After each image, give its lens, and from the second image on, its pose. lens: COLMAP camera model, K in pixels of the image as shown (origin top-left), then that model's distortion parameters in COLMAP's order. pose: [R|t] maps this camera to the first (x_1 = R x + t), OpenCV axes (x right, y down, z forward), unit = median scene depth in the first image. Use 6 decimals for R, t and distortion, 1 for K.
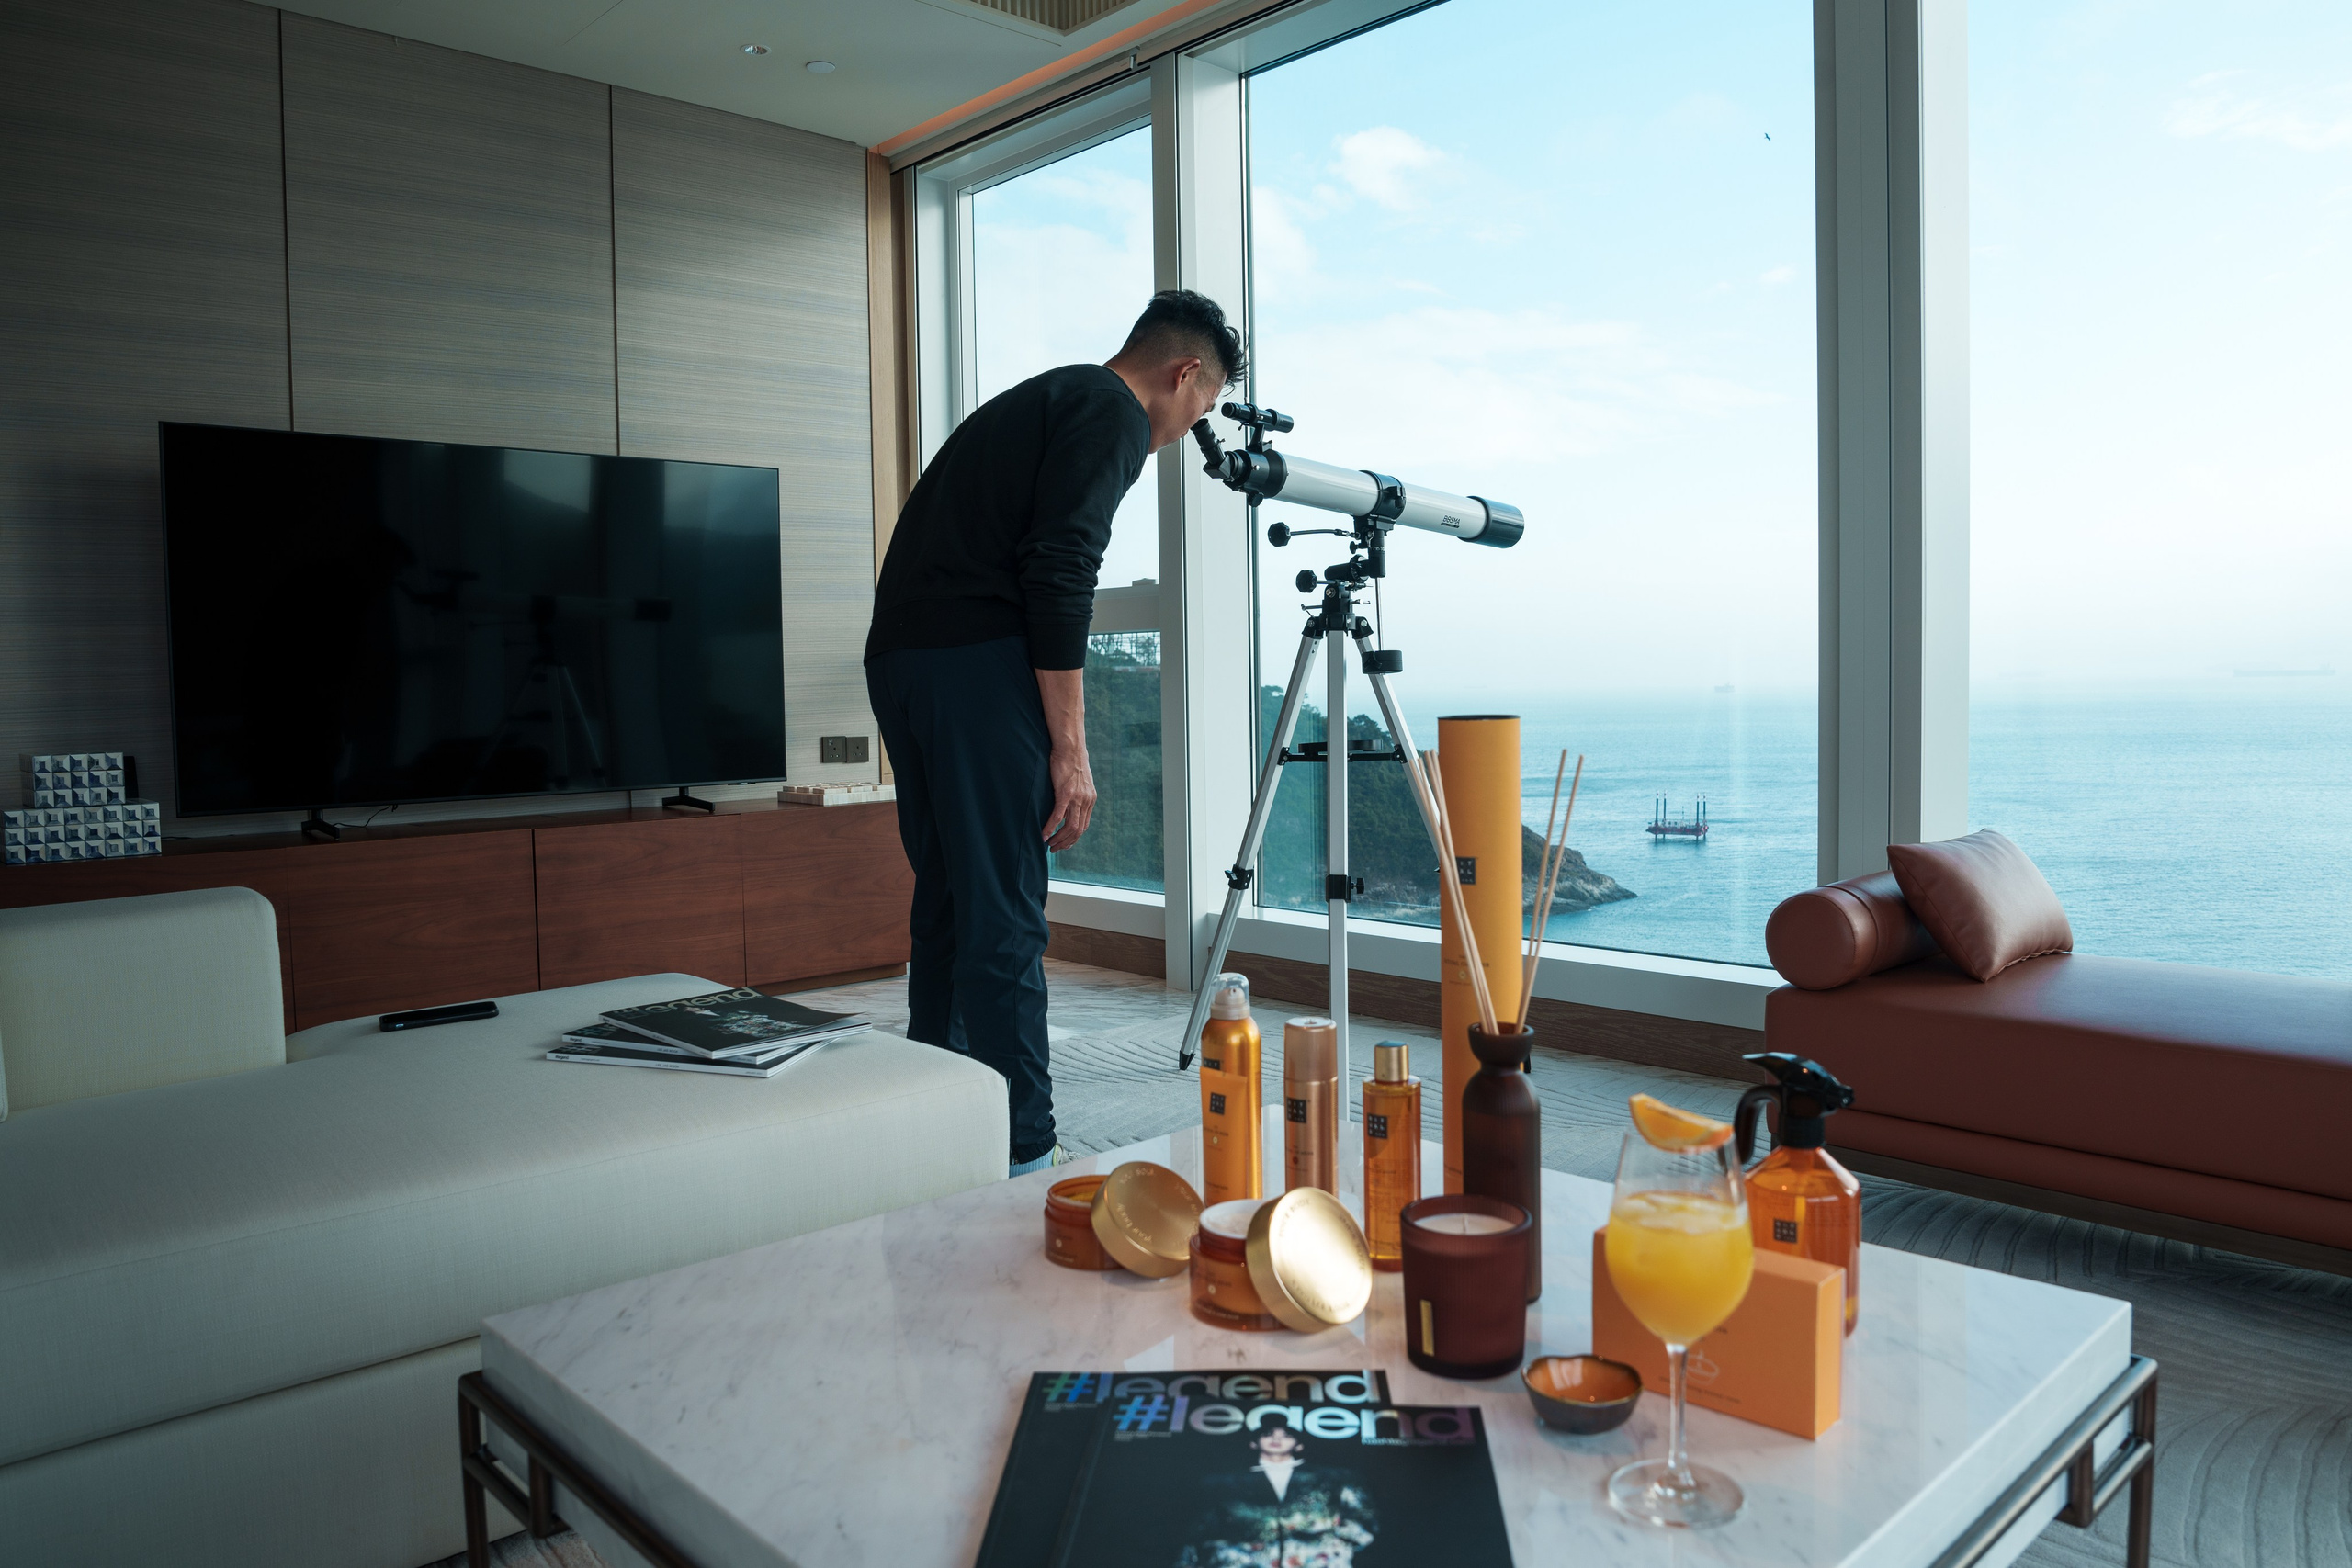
lens RADIAL K [[1596.3, 0, 1176.0], [0, 1596.3, 784.0], [0, 0, 1]] dist [-0.081078, 0.036481]
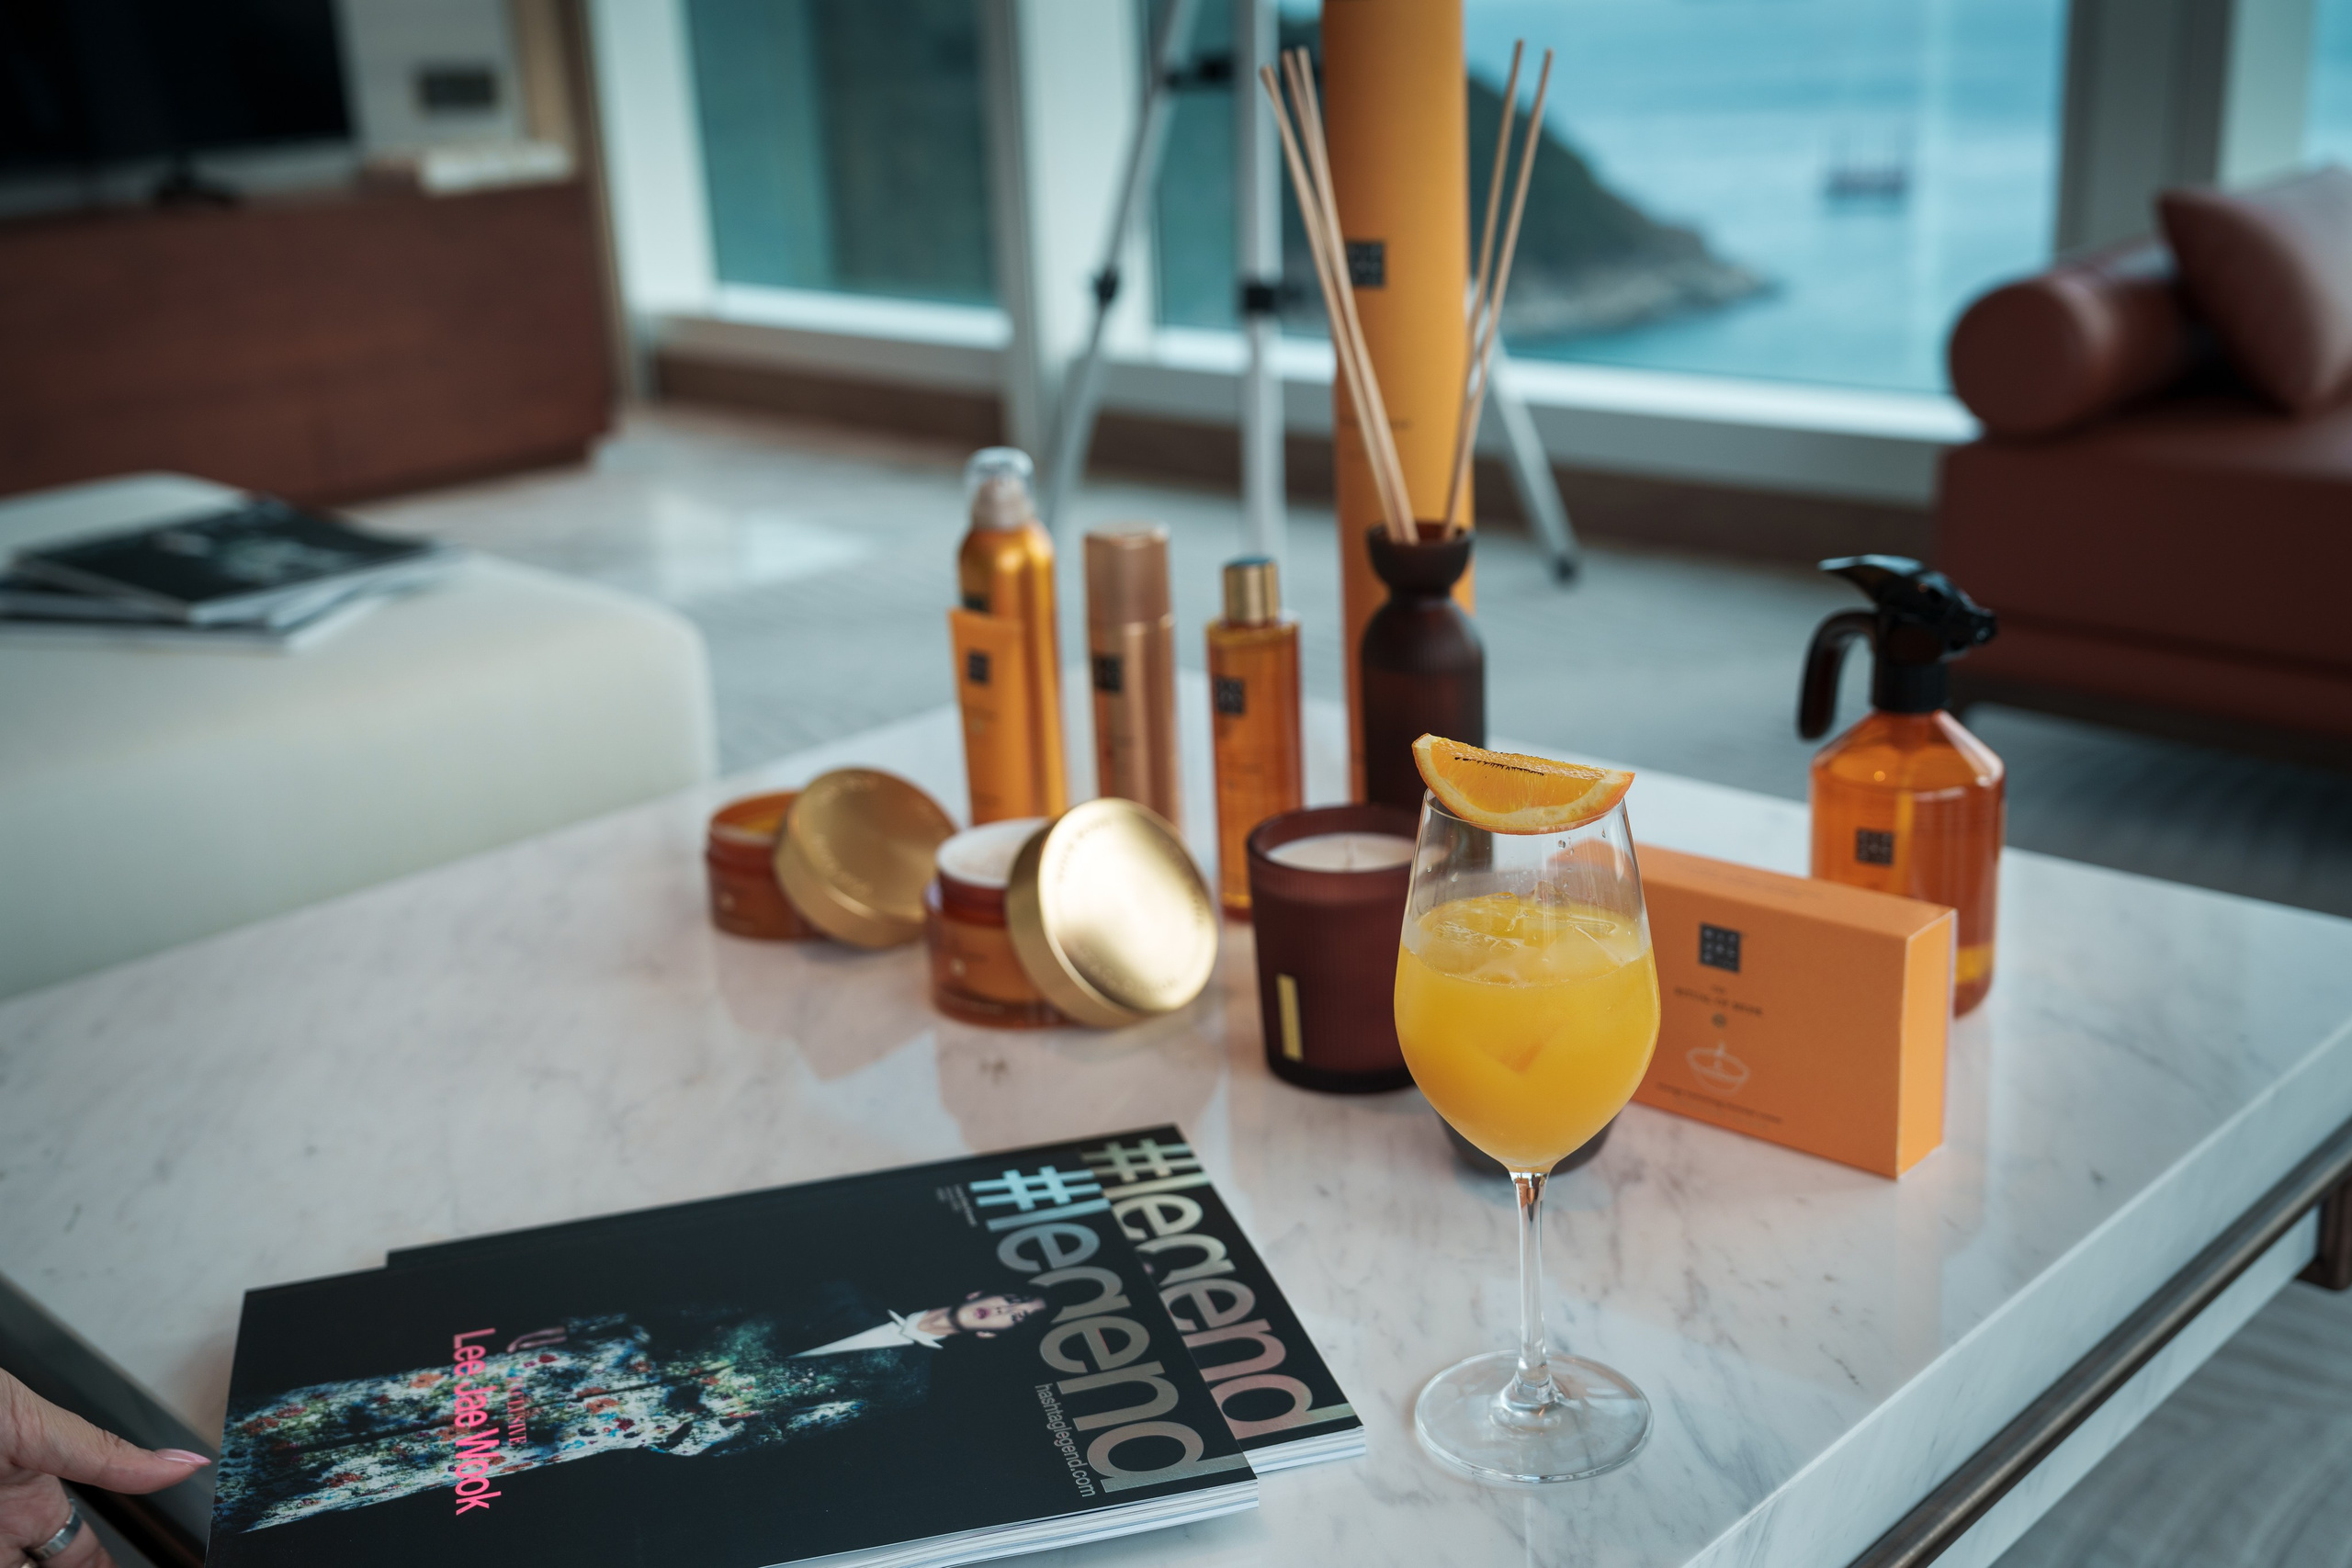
lens RADIAL K [[2466.5, 0, 1176.0], [0, 2466.5, 784.0], [0, 0, 1]] dist [0.035659, -0.003788]
pose [[0.998521, -0.042370, 0.034057, 0.072040], [0.032336, 0.966551, 0.254430, 0.005513], [-0.043698, -0.252952, 0.966491, 0.072661]]
